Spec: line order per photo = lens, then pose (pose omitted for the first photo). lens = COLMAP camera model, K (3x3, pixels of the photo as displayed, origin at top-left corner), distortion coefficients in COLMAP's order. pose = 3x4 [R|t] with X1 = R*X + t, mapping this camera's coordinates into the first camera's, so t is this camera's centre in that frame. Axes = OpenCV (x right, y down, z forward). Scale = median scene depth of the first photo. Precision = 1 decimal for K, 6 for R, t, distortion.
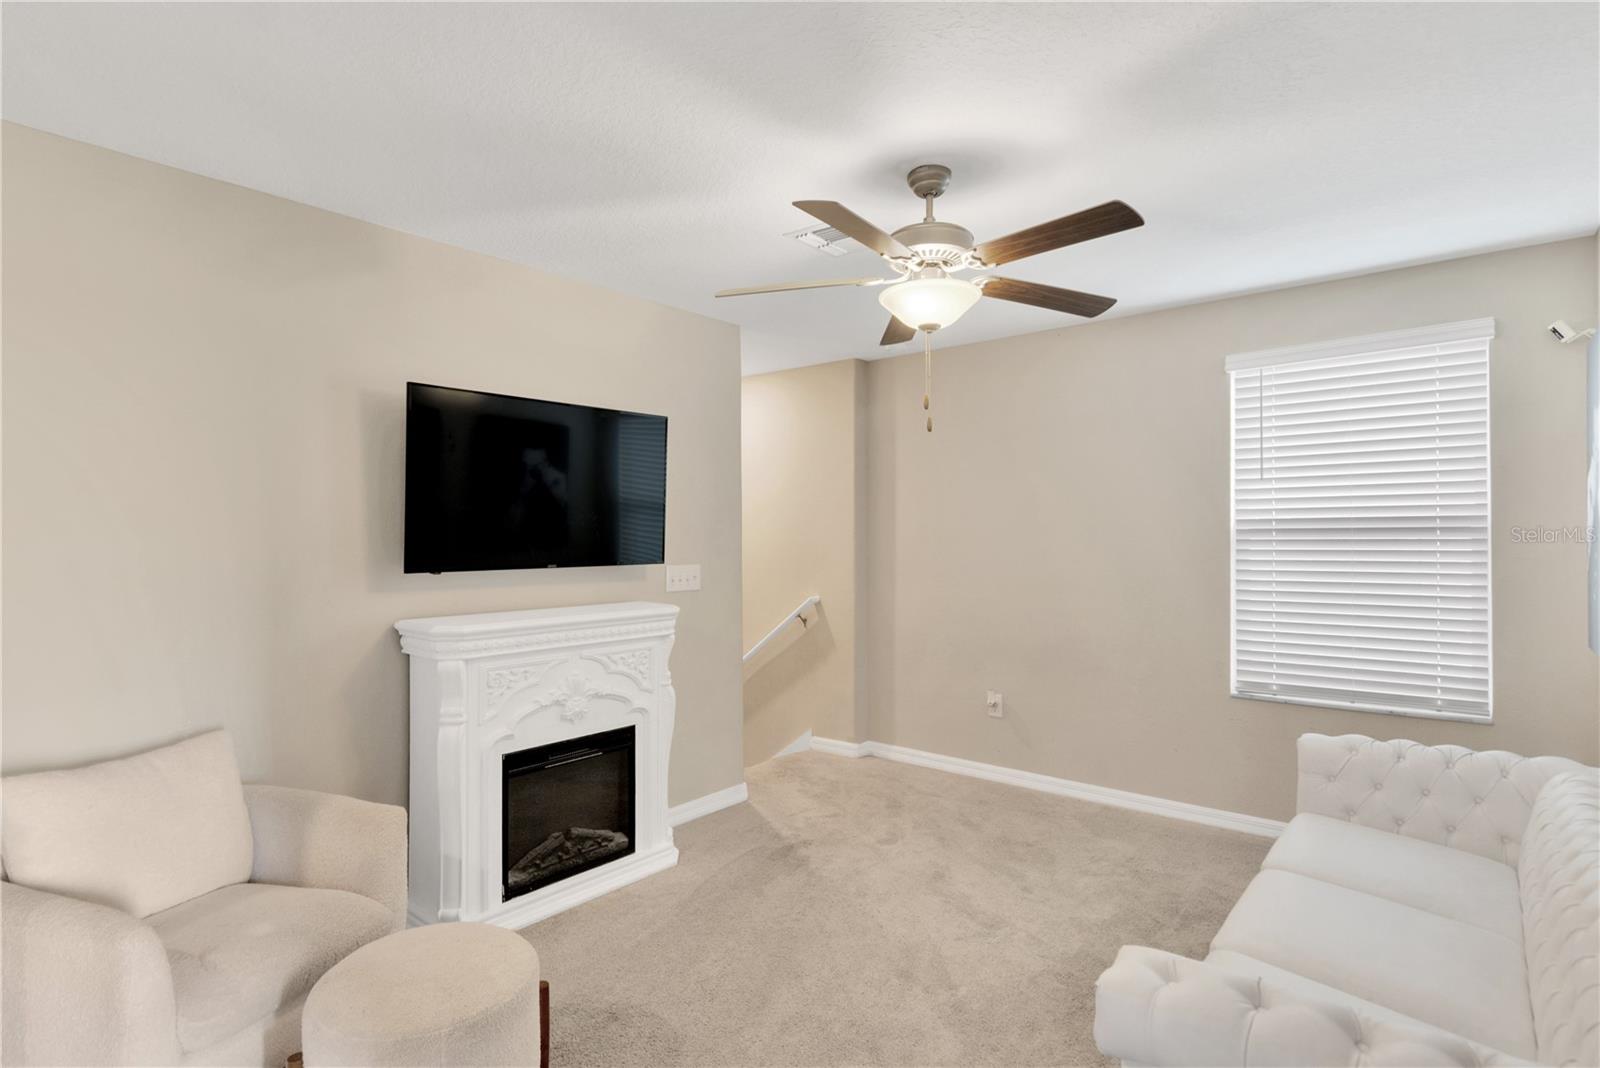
lens RADIAL K [[783.7, 0, 799.2], [0, 783.7, 525.6], [0, 0, 1]] dist [0.000278, -0.000123]
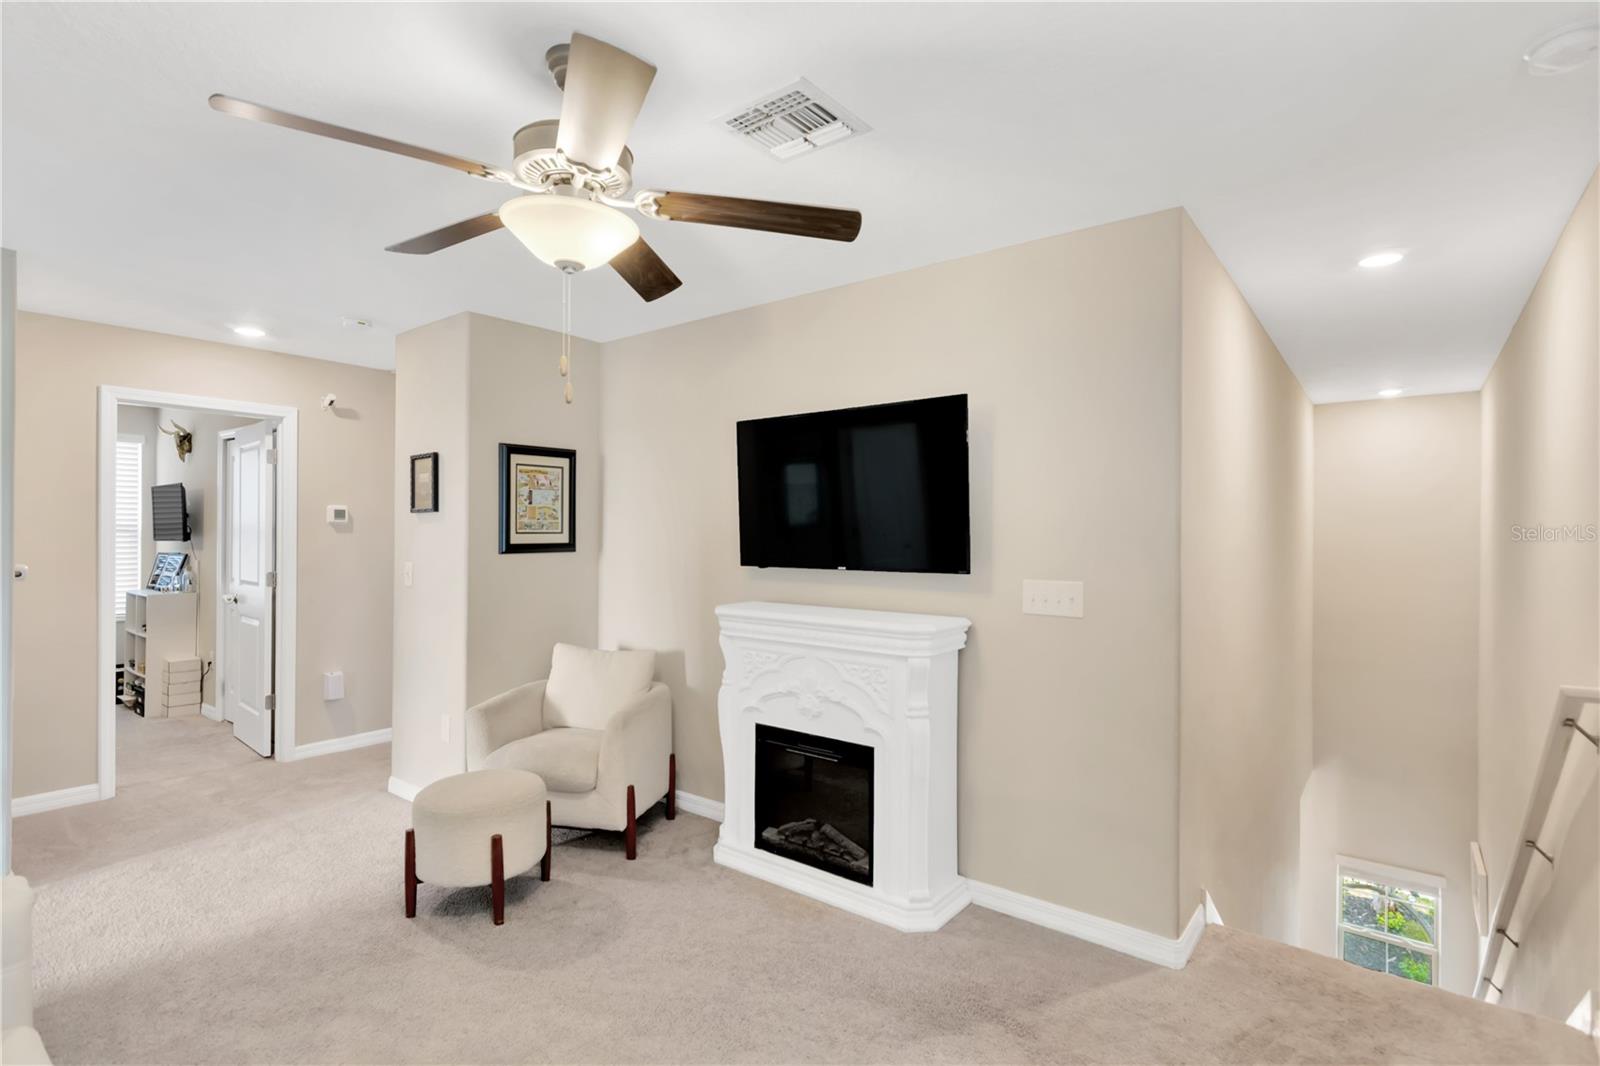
lens RADIAL K [[783.7, 0, 799.2], [0, 783.7, 524.6], [0, 0, 1]] dist [0.000278, -0.000123]
pose [[0.037927, -0.009235, -0.999238, 0.726284], [0.007448, 0.999932, -0.008958, 0.003441], [0.999253, -0.007103, 0.037993, 0.915207]]
